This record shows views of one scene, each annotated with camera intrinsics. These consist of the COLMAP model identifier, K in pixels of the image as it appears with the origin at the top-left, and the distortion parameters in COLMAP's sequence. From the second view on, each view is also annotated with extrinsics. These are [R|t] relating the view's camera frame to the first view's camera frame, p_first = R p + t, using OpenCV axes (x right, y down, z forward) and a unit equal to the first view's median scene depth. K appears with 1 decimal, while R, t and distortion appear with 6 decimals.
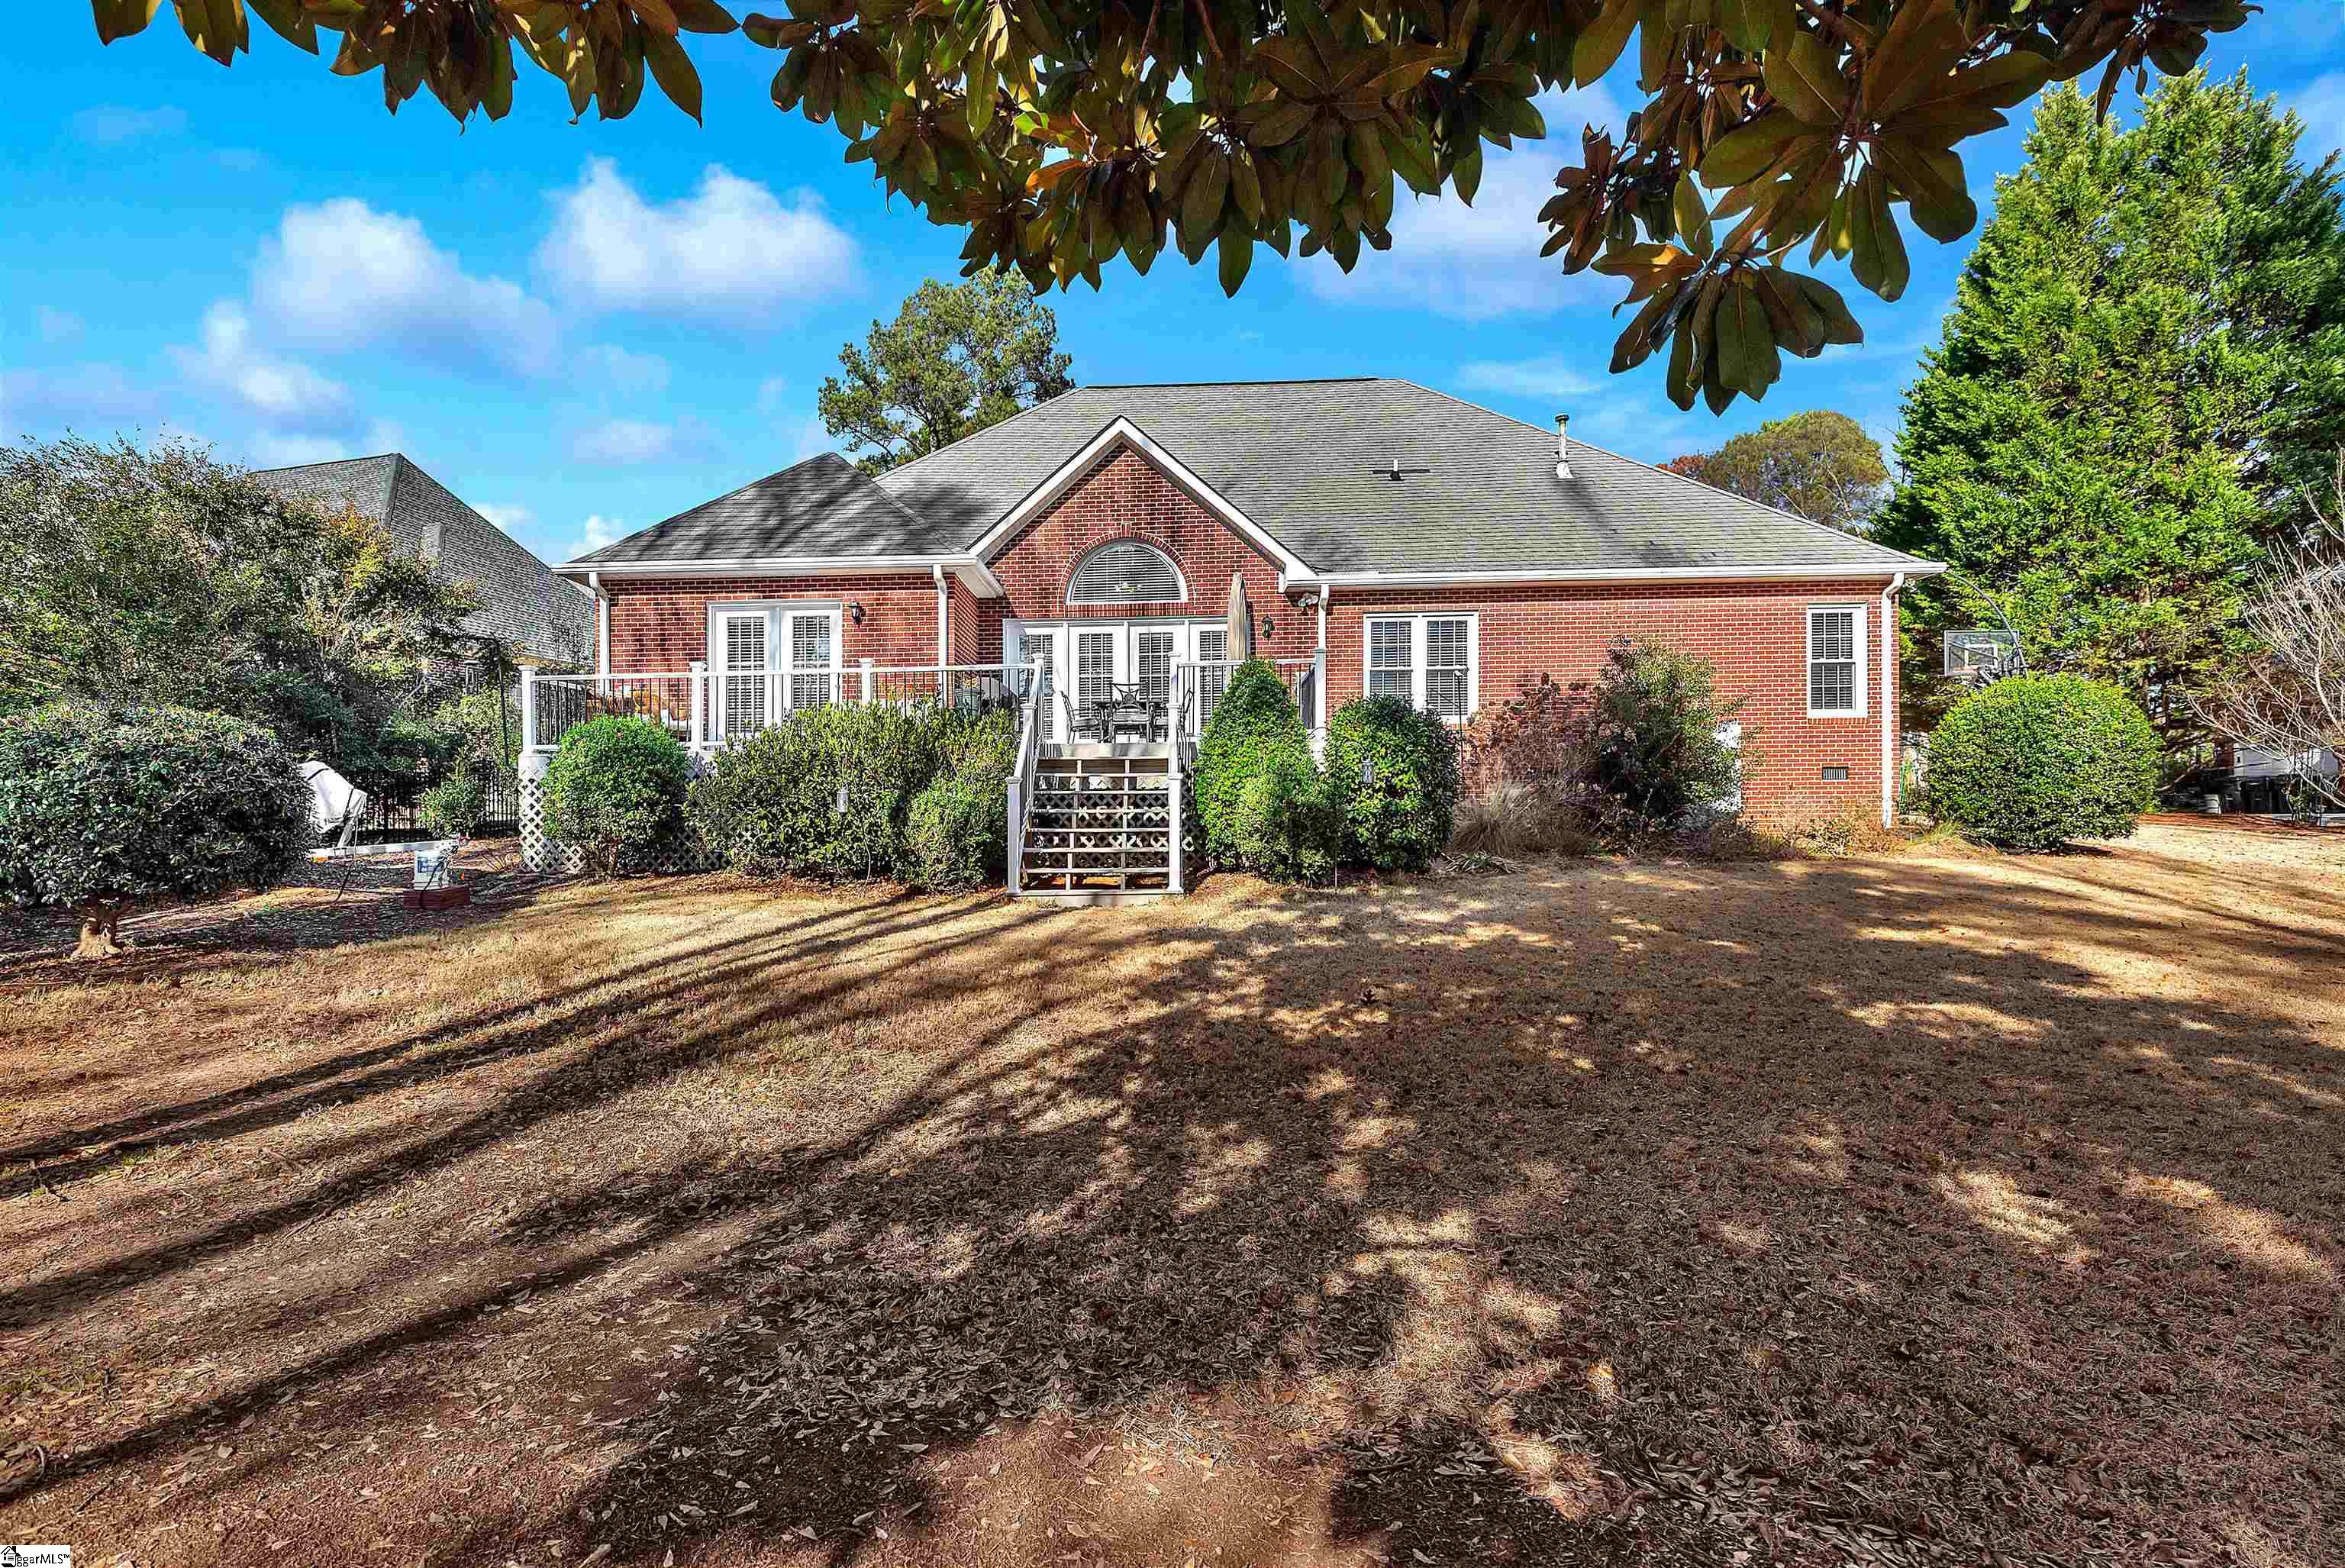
lens RADIAL K [[1096.0, 0, 1177.0], [0, 1096.0, 783.8], [0, 0, 1]] dist [-0.001004, 0.001356]
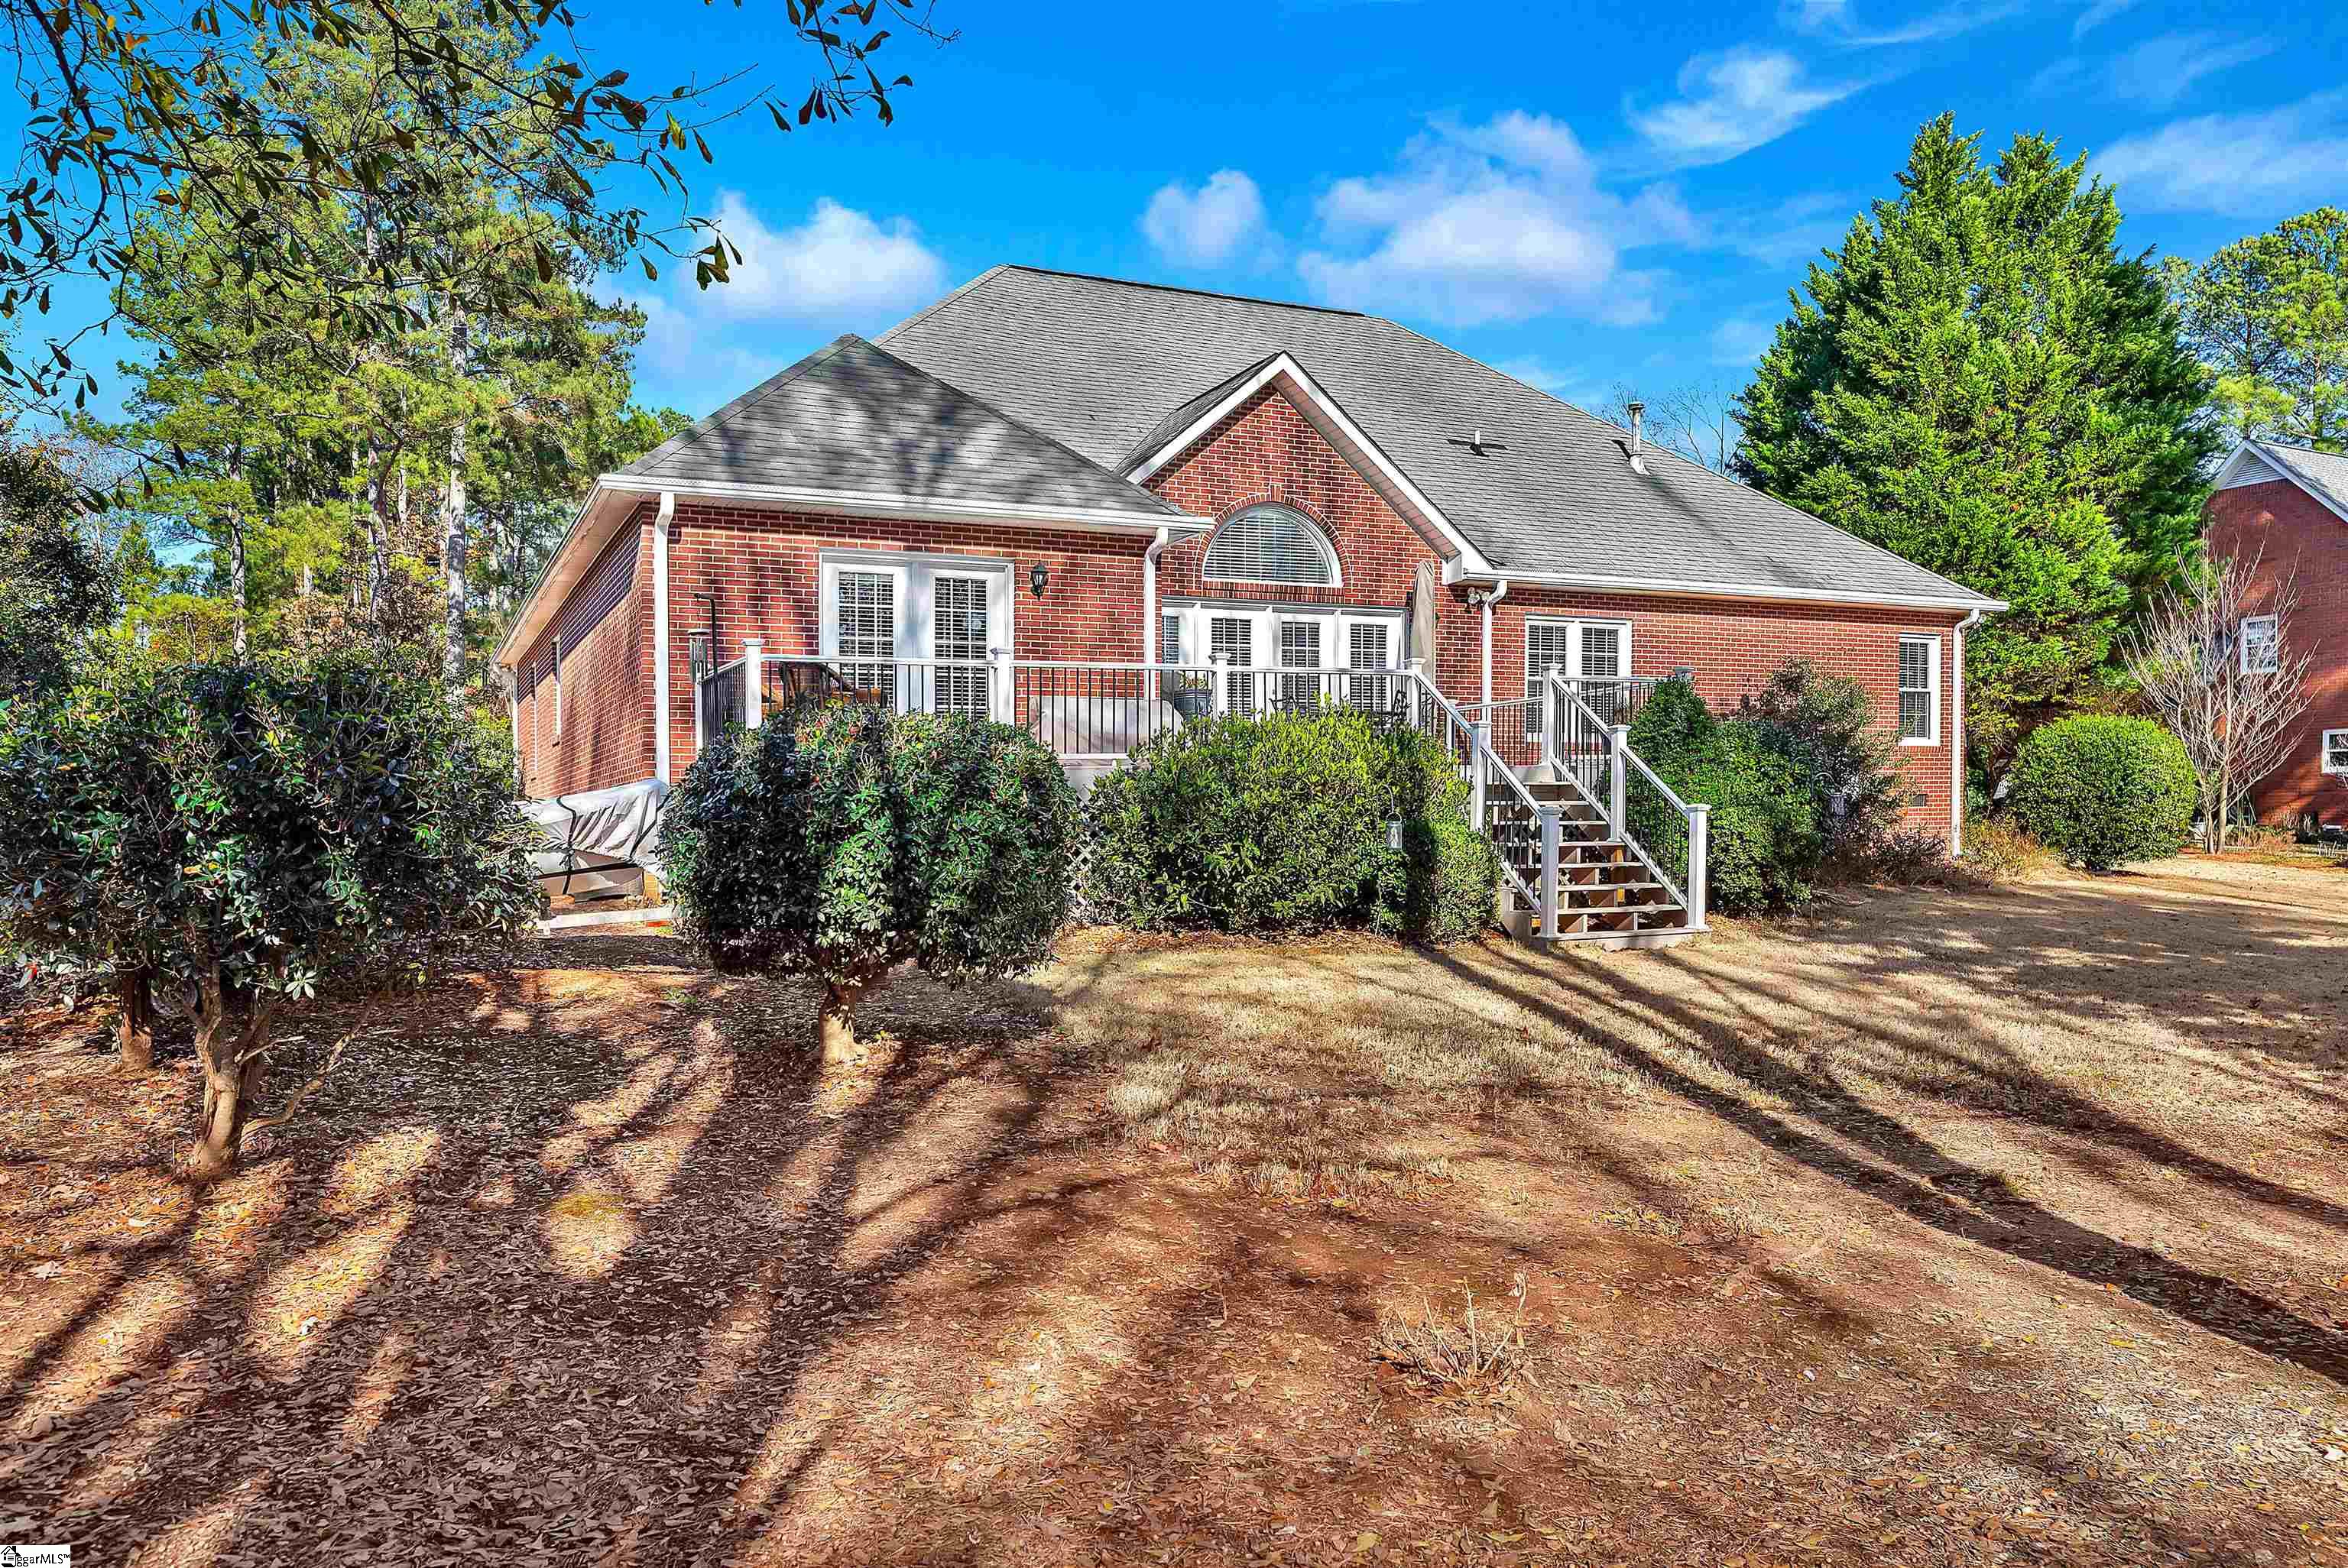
lens RADIAL K [[1606.2, 0, 1176.5], [0, 1606.2, 788.4], [0, 0, 1]] dist [0.006836, -0.001702]
pose [[0.894978, 0.009014, 0.446018, -0.649583], [-0.006828, 0.999956, -0.006509, -0.006206], [-0.446057, 0.002780, 0.895000, -0.024909]]
